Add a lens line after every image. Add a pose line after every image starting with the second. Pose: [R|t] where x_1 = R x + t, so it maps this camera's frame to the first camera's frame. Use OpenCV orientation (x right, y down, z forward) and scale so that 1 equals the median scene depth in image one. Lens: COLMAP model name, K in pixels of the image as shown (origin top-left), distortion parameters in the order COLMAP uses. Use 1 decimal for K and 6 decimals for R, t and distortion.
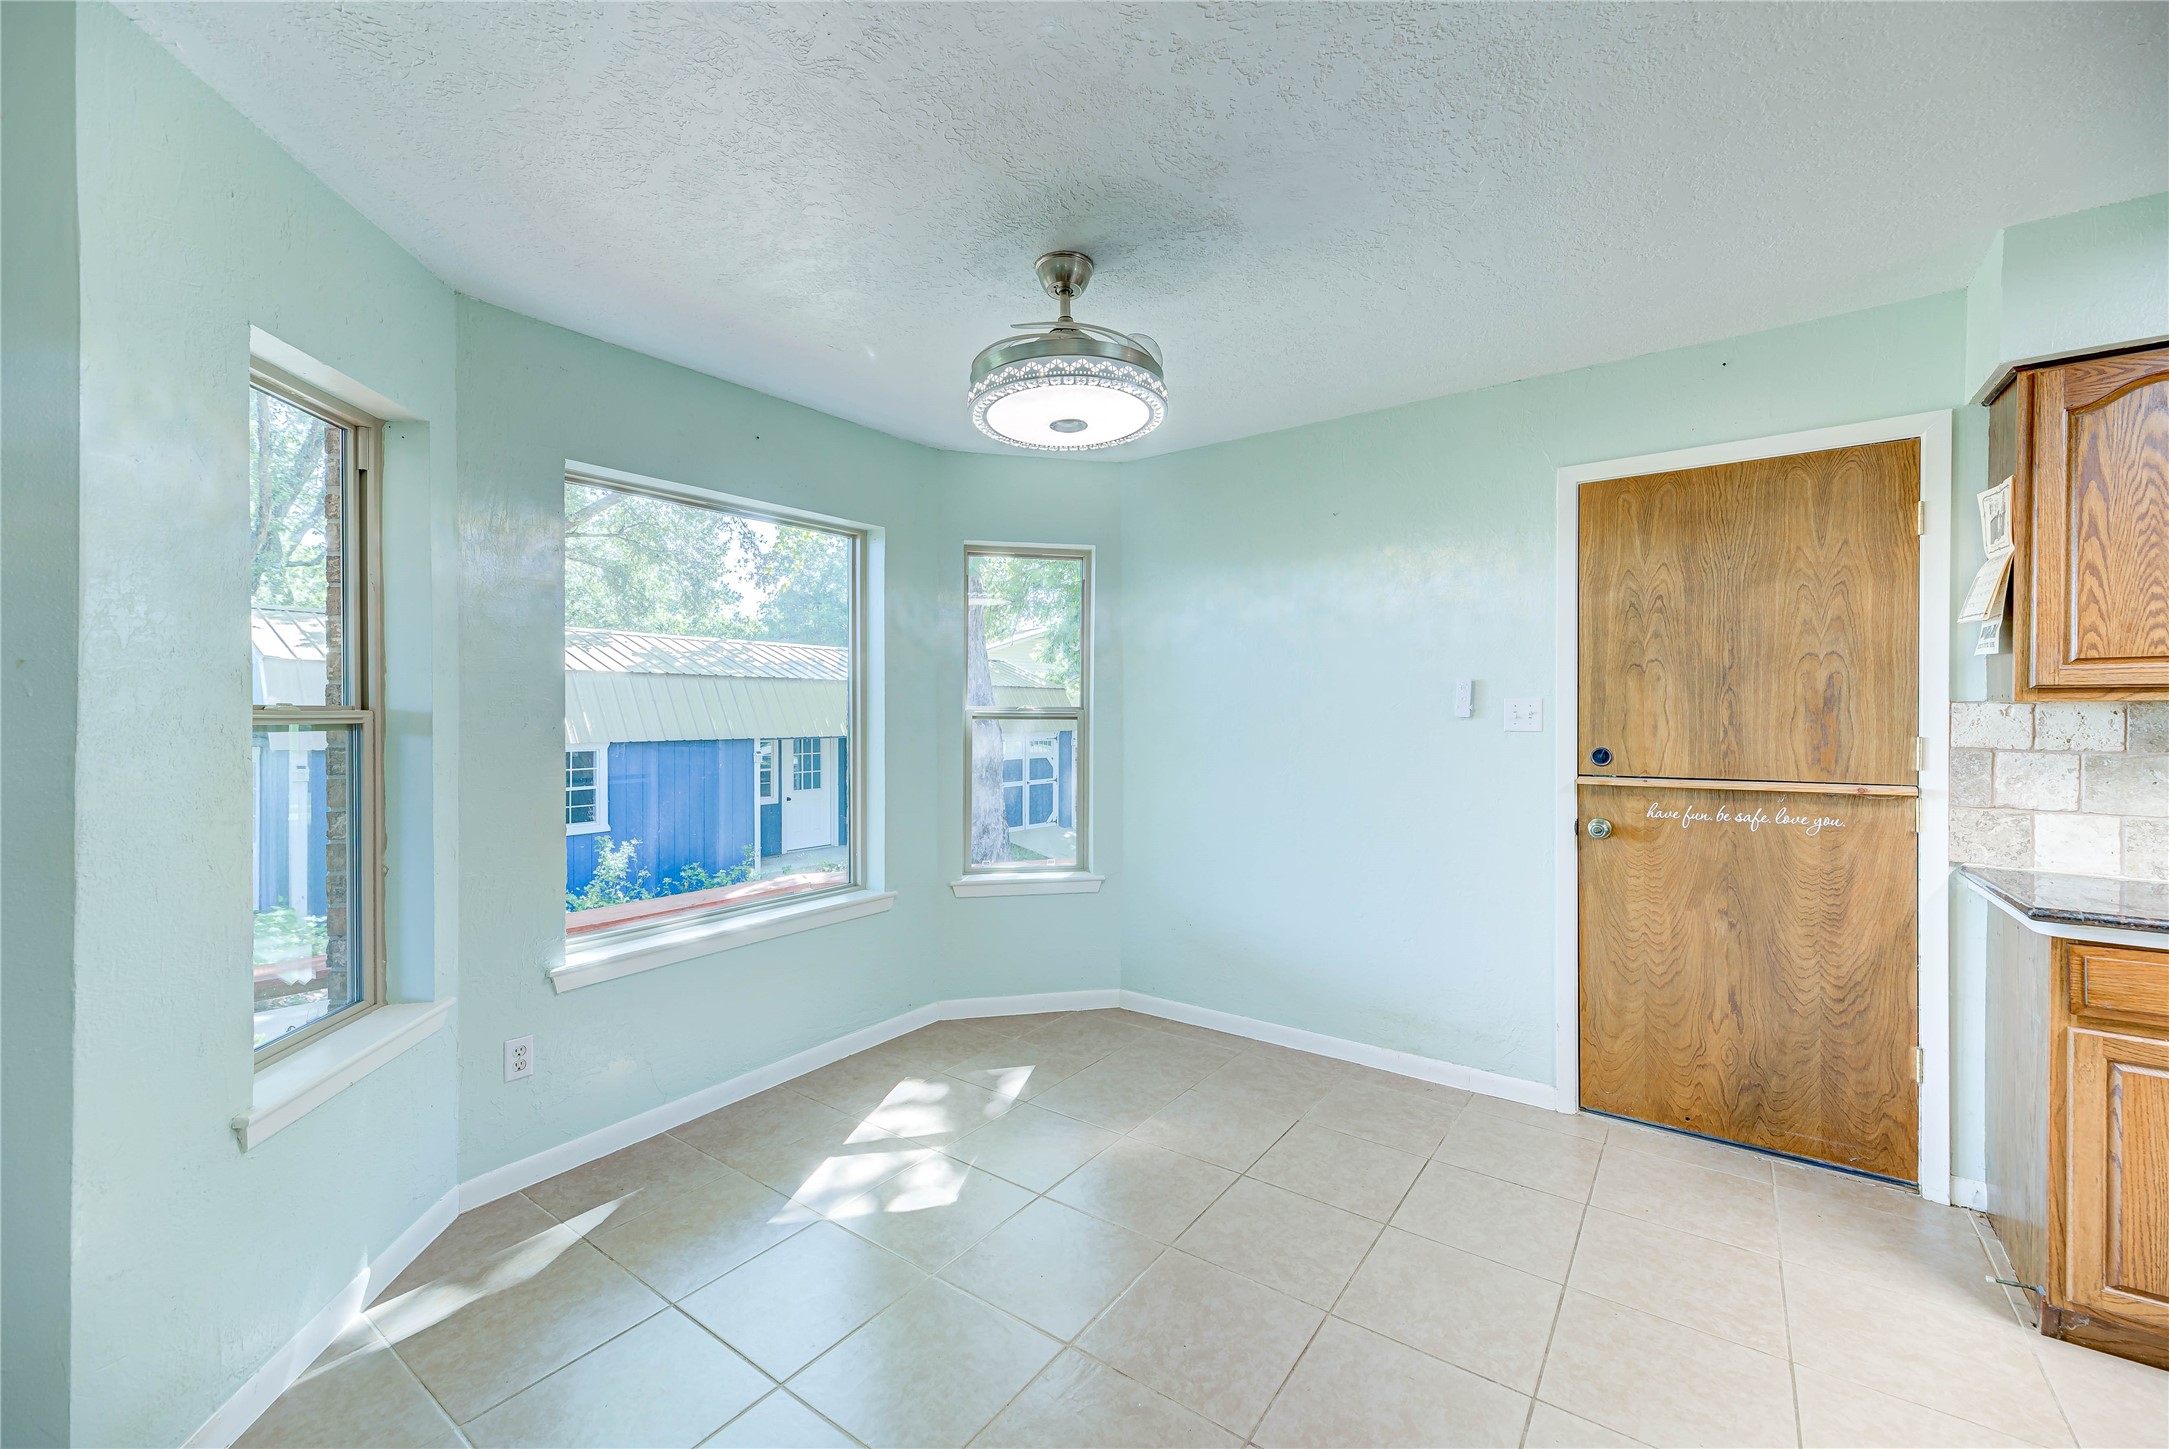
lens RADIAL K [[872.9, 0, 1104.4], [0, 872.9, 712.4], [0, 0, 1]] dist [0.012174, -0.001188]
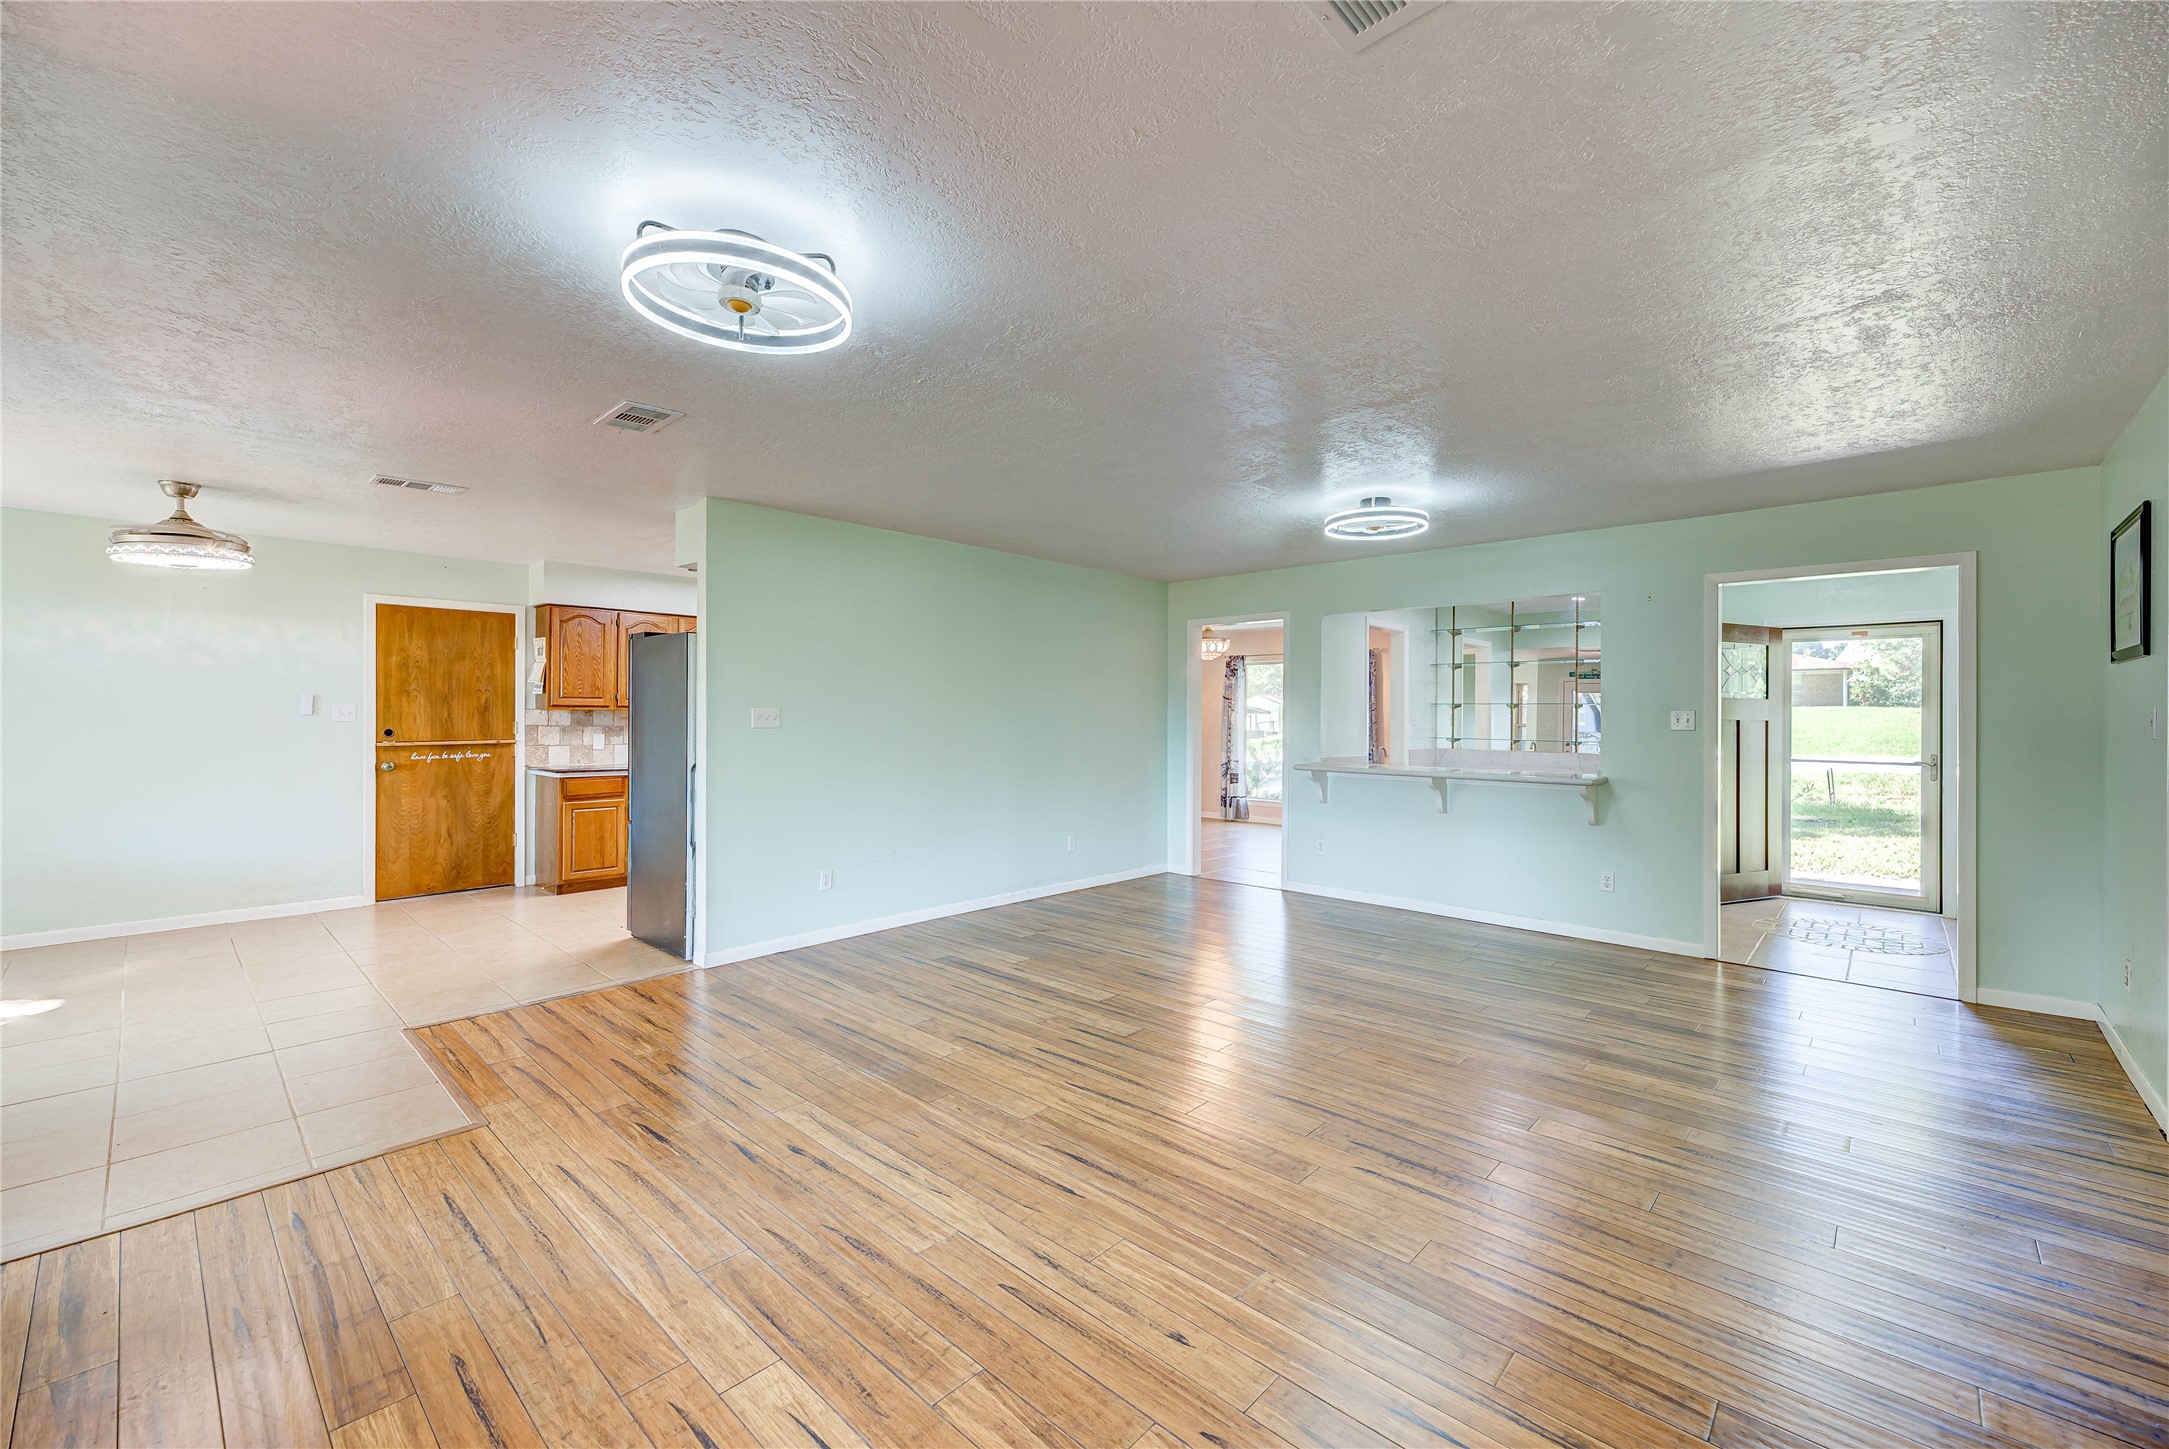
lens RADIAL K [[872.9, 0, 1096.2], [0, 872.9, 721.2], [0, 0, 1]] dist [0.012174, -0.001188]
pose [[0.129181, -0.003742, 0.991614, -1.521075], [-0.001226, 0.999992, 0.003934, 0.012200], [-0.991620, -0.001724, 0.129176, -1.127034]]
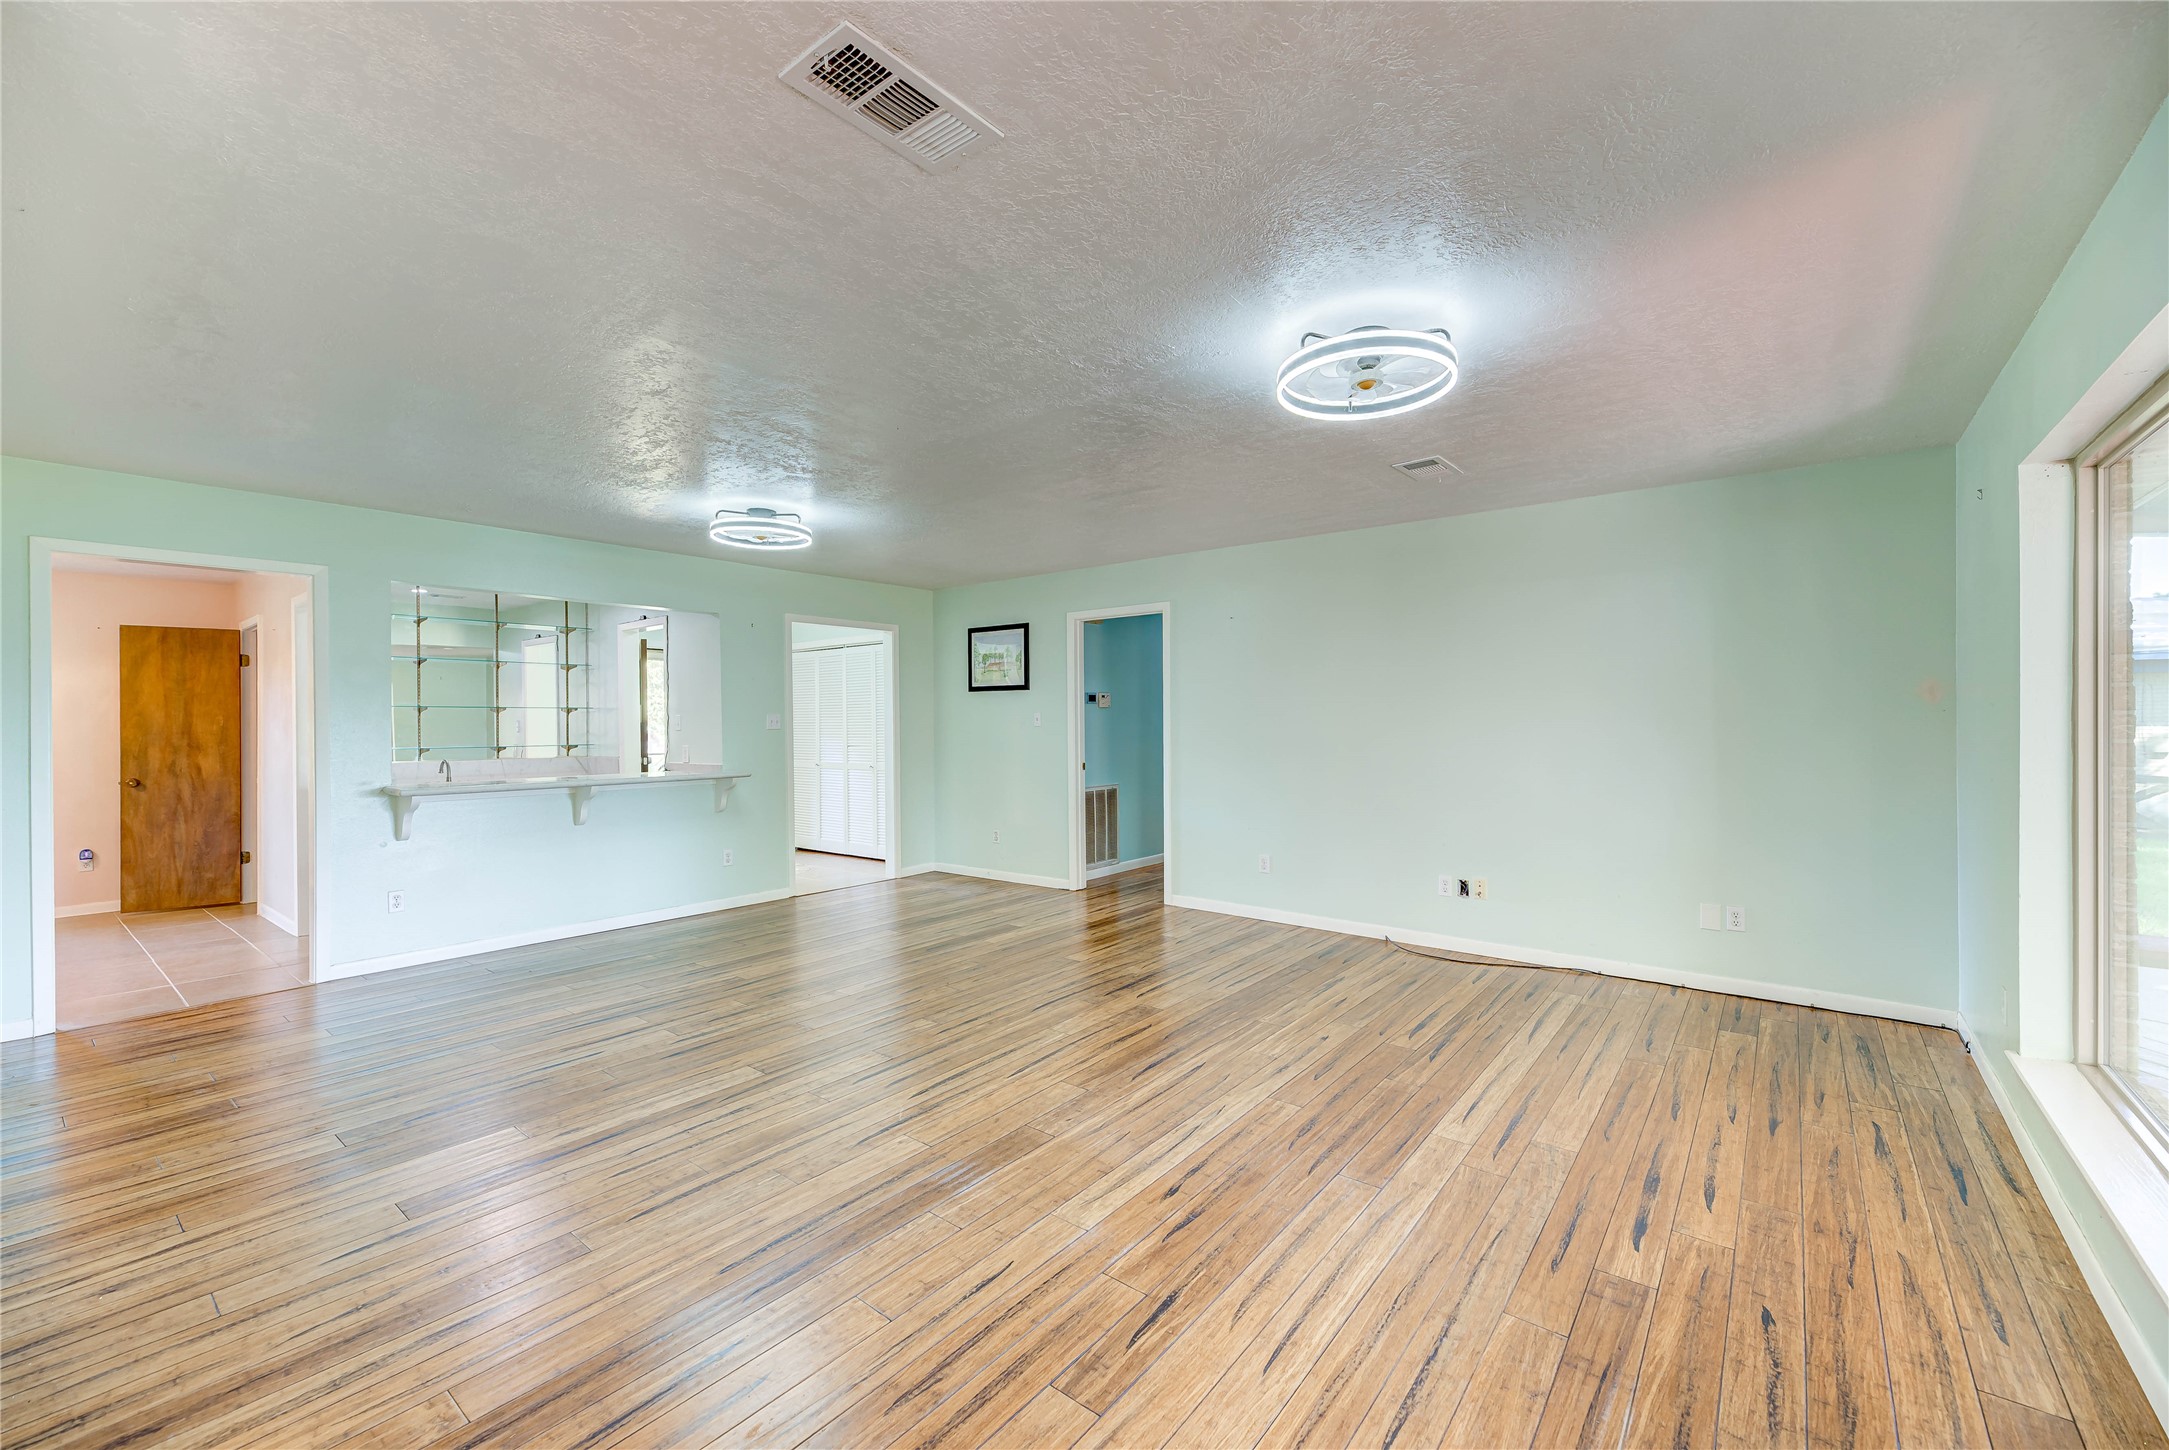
lens RADIAL K [[872.9, 0, 1091.4], [0, 872.9, 718.2], [0, 0, 1]] dist [0.012174, -0.001188]
pose [[-0.997947, 0.009814, 0.063296, -0.478325], [0.010027, 0.999945, 0.003034, 0.006605], [-0.063263, 0.003662, -0.997990, 0.367693]]
